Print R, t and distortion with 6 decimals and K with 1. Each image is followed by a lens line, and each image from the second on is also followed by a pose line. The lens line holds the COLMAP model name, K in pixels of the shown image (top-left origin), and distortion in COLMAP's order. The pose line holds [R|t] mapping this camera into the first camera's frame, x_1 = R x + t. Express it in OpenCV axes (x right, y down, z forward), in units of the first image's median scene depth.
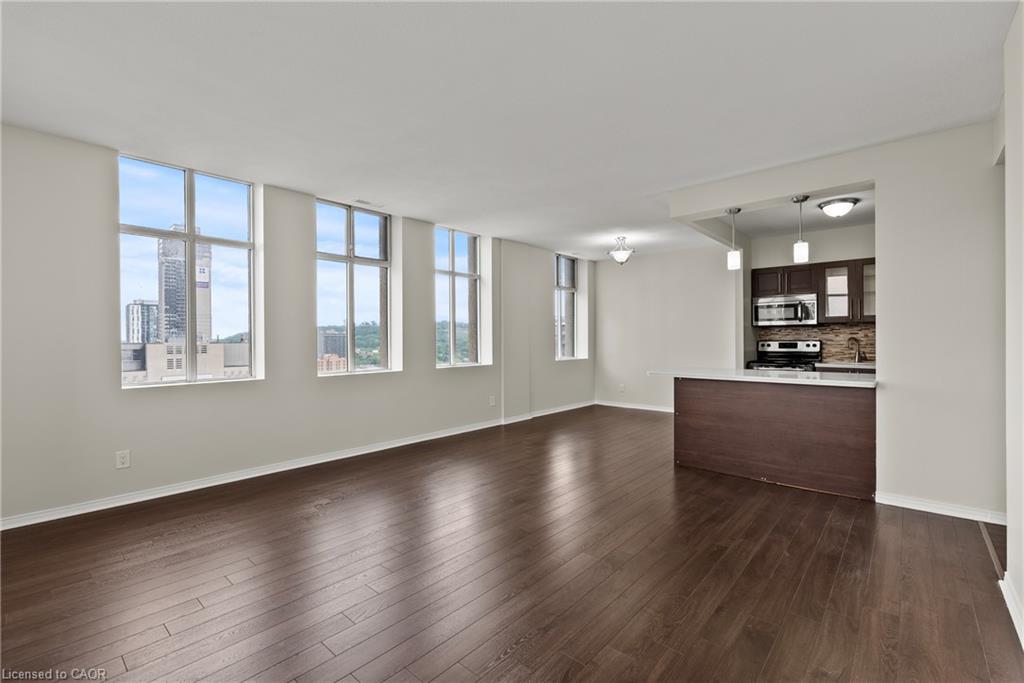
lens RADIAL K [[450.5, 0, 512.0], [0, 450.5, 341.5], [0, 0, 1]] dist [0.000699, -0.000365]
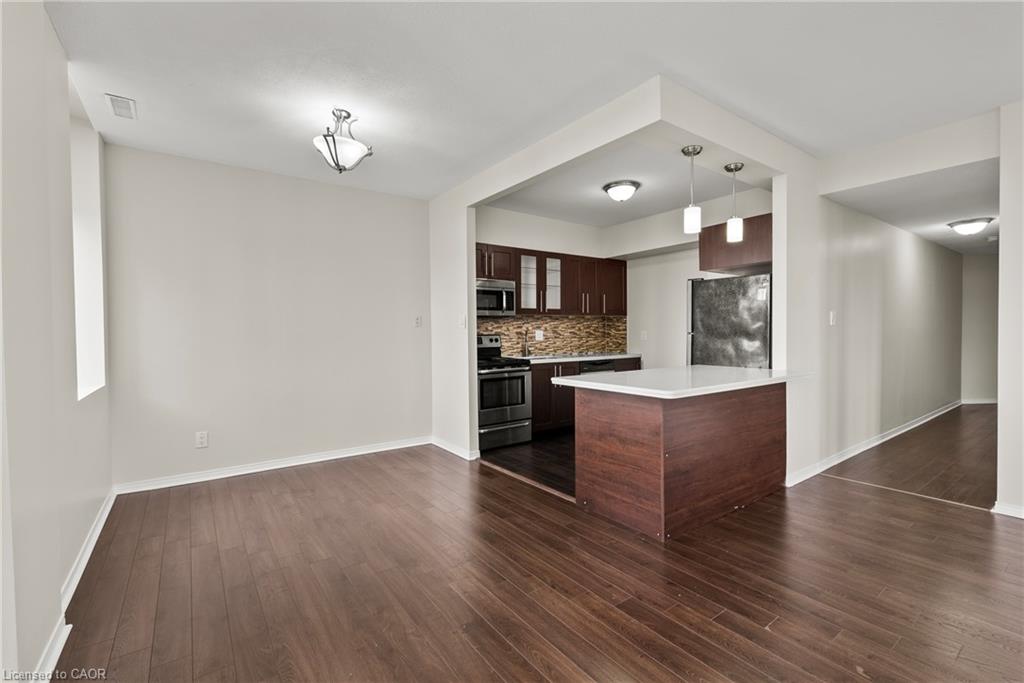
lens RADIAL K [[450.5, 0, 512.0], [0, 450.5, 341.5], [0, 0, 1]] dist [0.000699, -0.000365]
pose [[0.227480, -0.016139, 0.973649, -0.182270], [0.024886, 0.999632, 0.010755, 0.002422], [-0.973465, 0.021784, 0.227798, 0.795438]]
